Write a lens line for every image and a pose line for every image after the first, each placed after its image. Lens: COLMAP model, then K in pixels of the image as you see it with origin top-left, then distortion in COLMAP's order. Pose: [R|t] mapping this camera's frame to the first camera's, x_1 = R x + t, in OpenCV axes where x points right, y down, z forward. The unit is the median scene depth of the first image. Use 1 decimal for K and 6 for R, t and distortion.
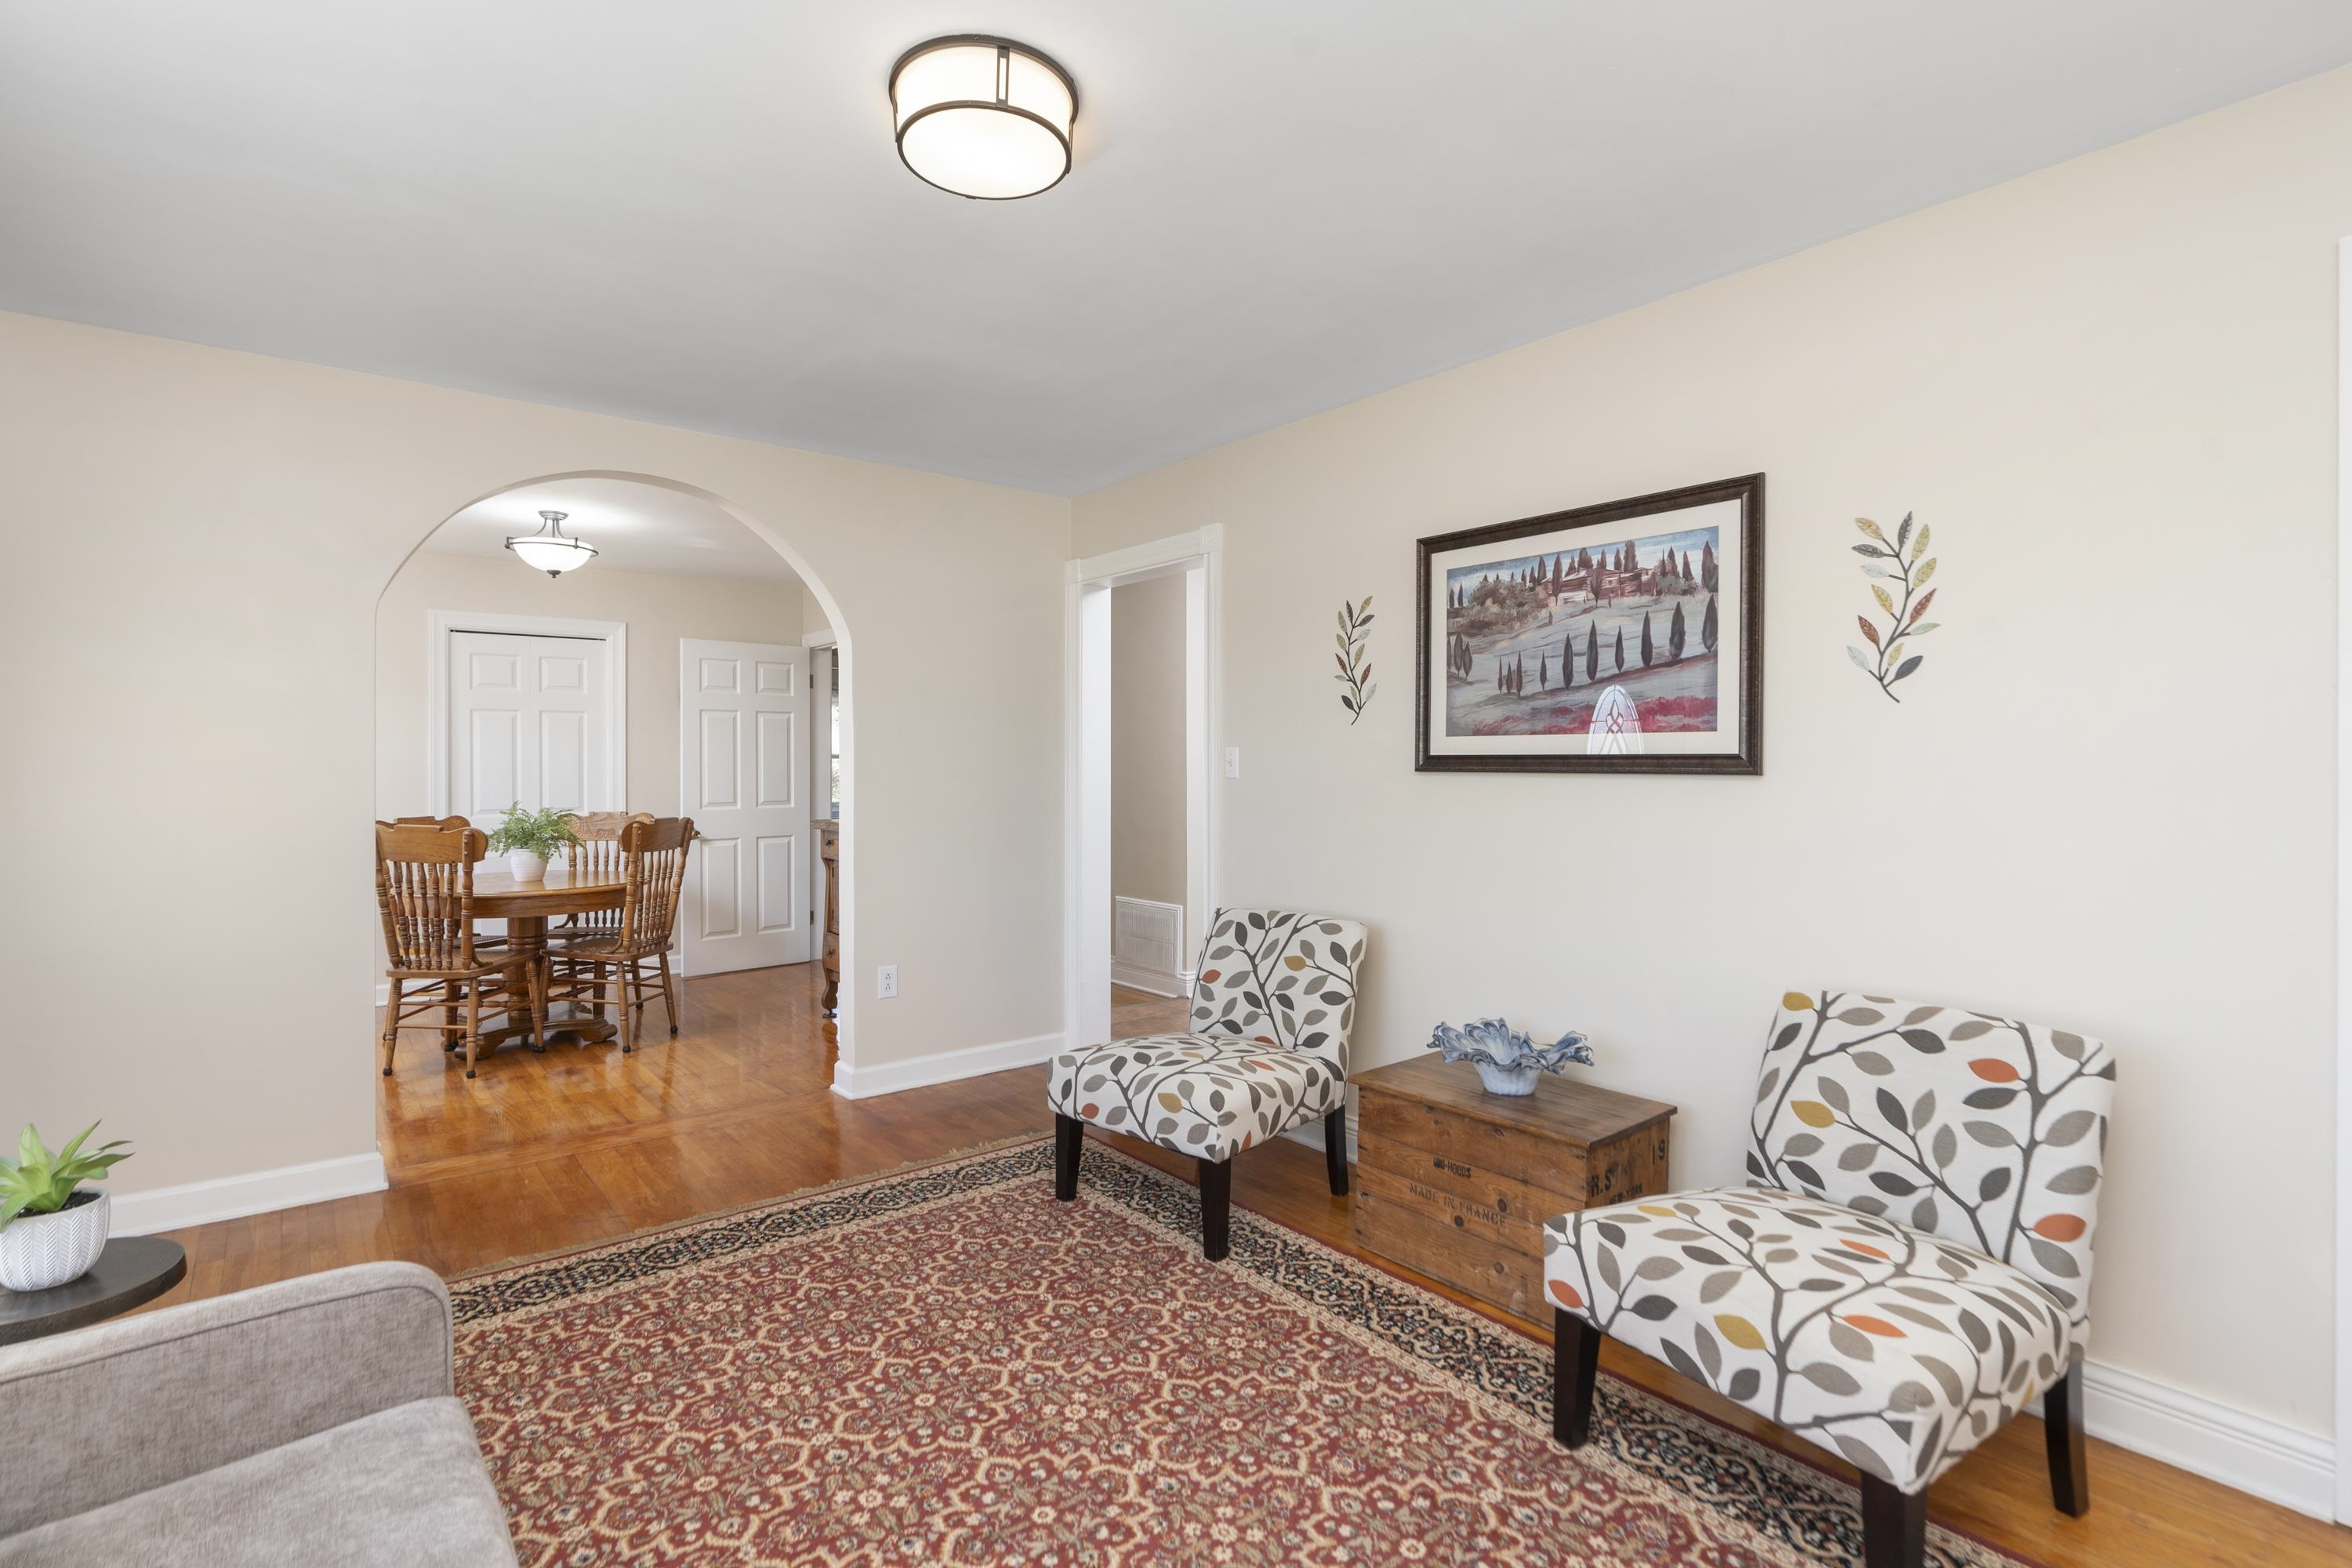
lens RADIAL K [[1116.1, 0, 1171.5], [0, 1116.1, 770.0], [0, 0, 1]] dist [-0.005303, 0.000087]
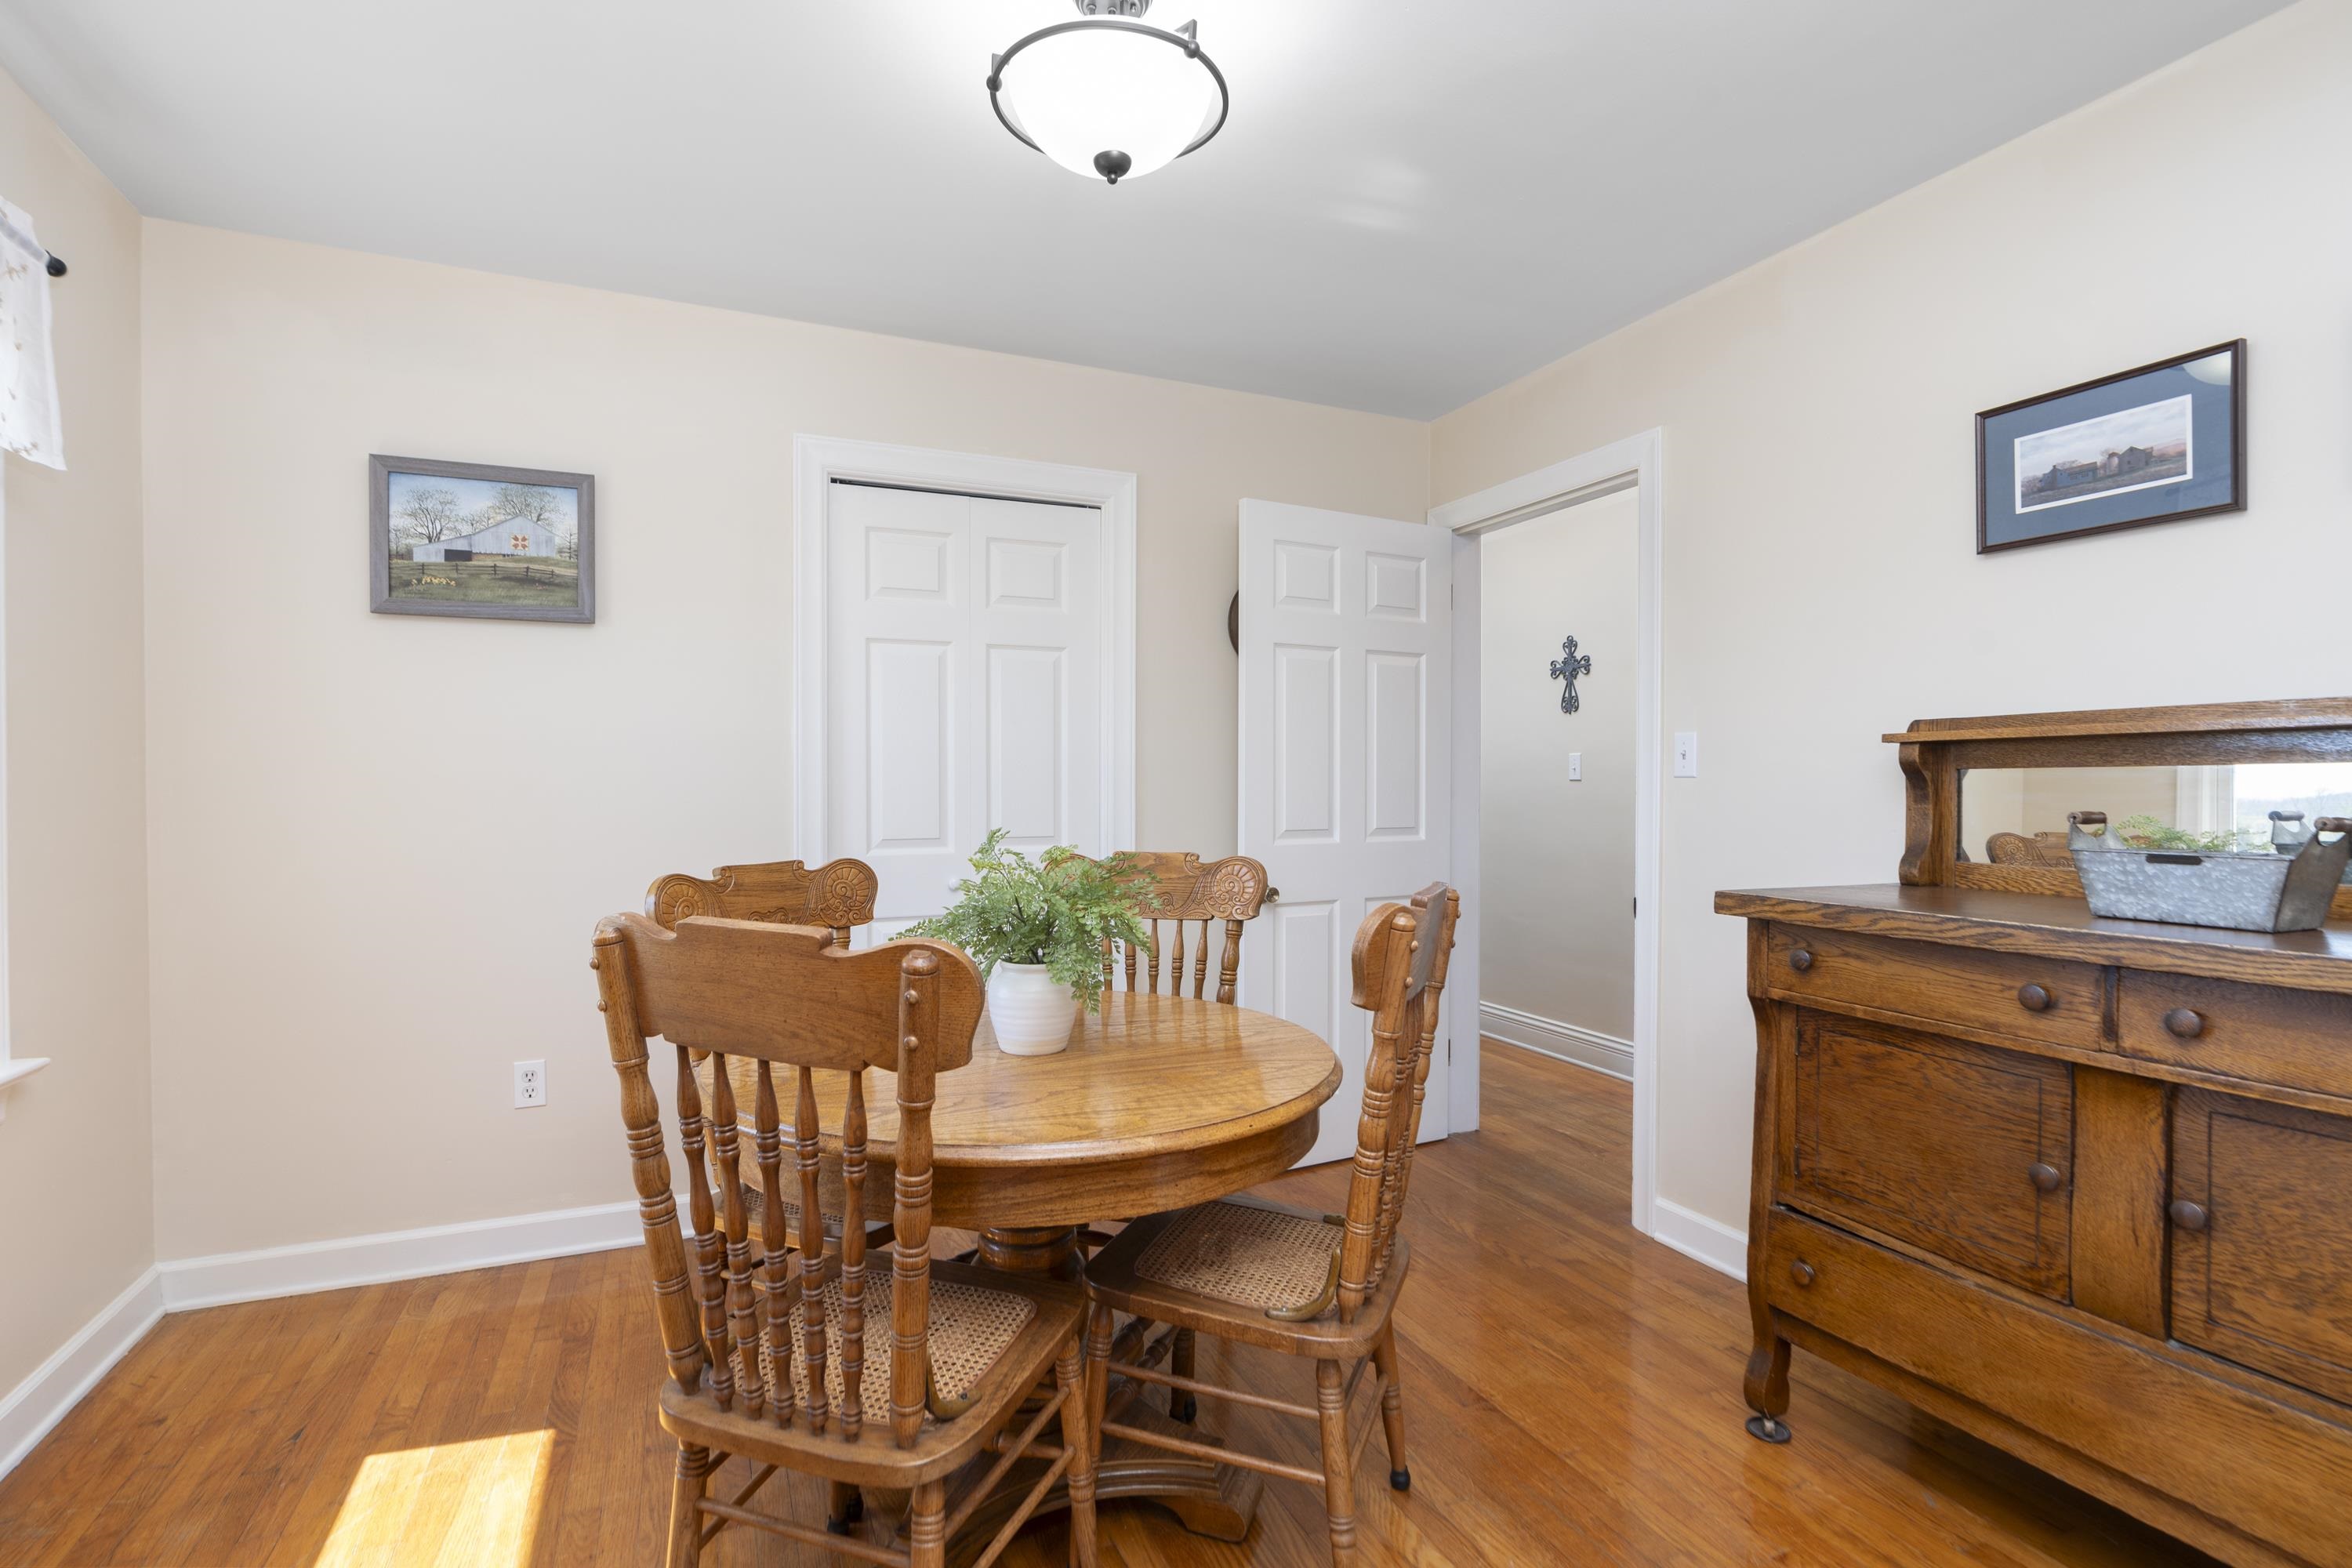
lens RADIAL K [[1116.1, 0, 1178.8], [0, 1116.1, 790.2], [0, 0, 1]] dist [-0.005303, 0.000087]
pose [[0.966561, 0.003571, -0.256411, -0.423879], [-0.003414, 0.999994, 0.001057, 0.014270], [0.256413, -0.000146, 0.966567, 0.640180]]
